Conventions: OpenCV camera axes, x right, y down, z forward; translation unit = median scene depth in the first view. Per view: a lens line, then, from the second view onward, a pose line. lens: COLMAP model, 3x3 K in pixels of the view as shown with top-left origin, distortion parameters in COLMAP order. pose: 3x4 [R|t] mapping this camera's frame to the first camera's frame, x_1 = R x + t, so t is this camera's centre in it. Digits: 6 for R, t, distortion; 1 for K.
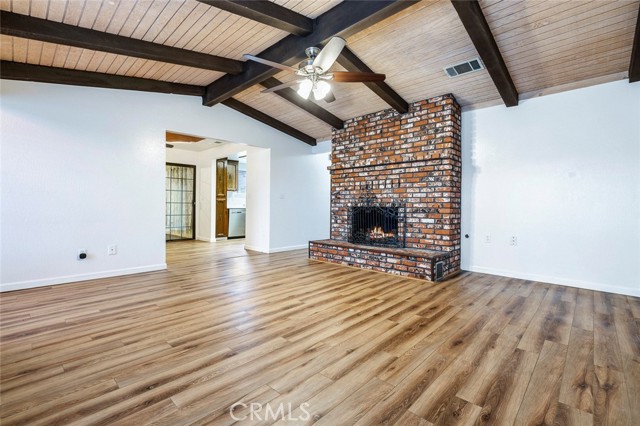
lens RADIAL K [[288.3, 0, 320.1], [0, 288.3, 205.1], [0, 0, 1]] dist [-0.001963, -0.000035]
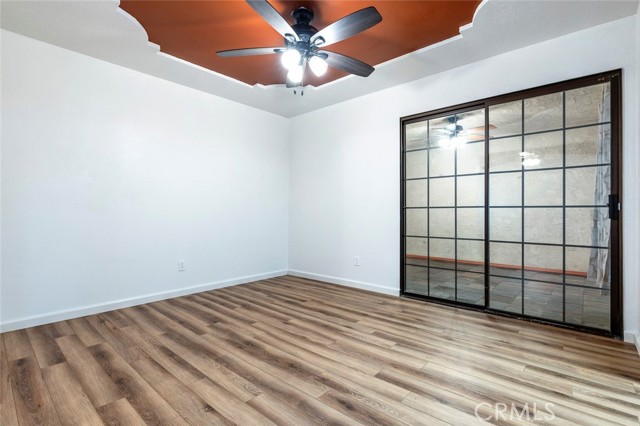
lens RADIAL K [[305.4, 0, 321.2], [0, 305.4, 210.2], [0, 0, 1]] dist [0.003787, 0.000578]
pose [[0.039756, -0.016169, -0.999079, -0.271684], [0.000461, 0.999869, -0.016164, 0.002184], [0.999209, 0.000182, 0.039758, 1.241939]]
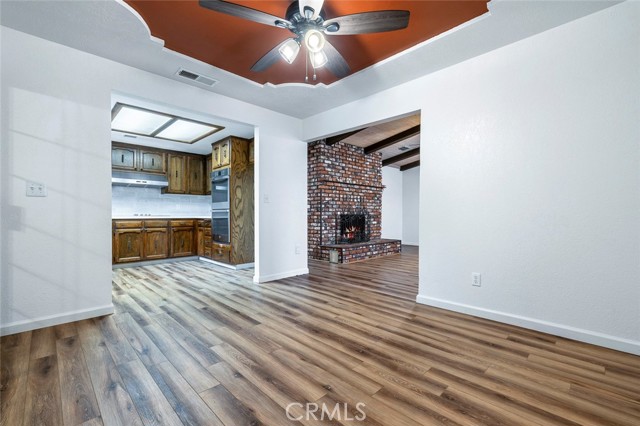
lens RADIAL K [[279.4, 0, 320.9], [0, 279.4, 216.1], [0, 0, 1]] dist [0.000703, -0.000127]
pose [[0.026657, -0.011973, 0.999573, -1.215350], [-0.001265, 0.999927, 0.012011, -0.002945], [-0.999644, -0.001585, 0.026639, 1.196679]]
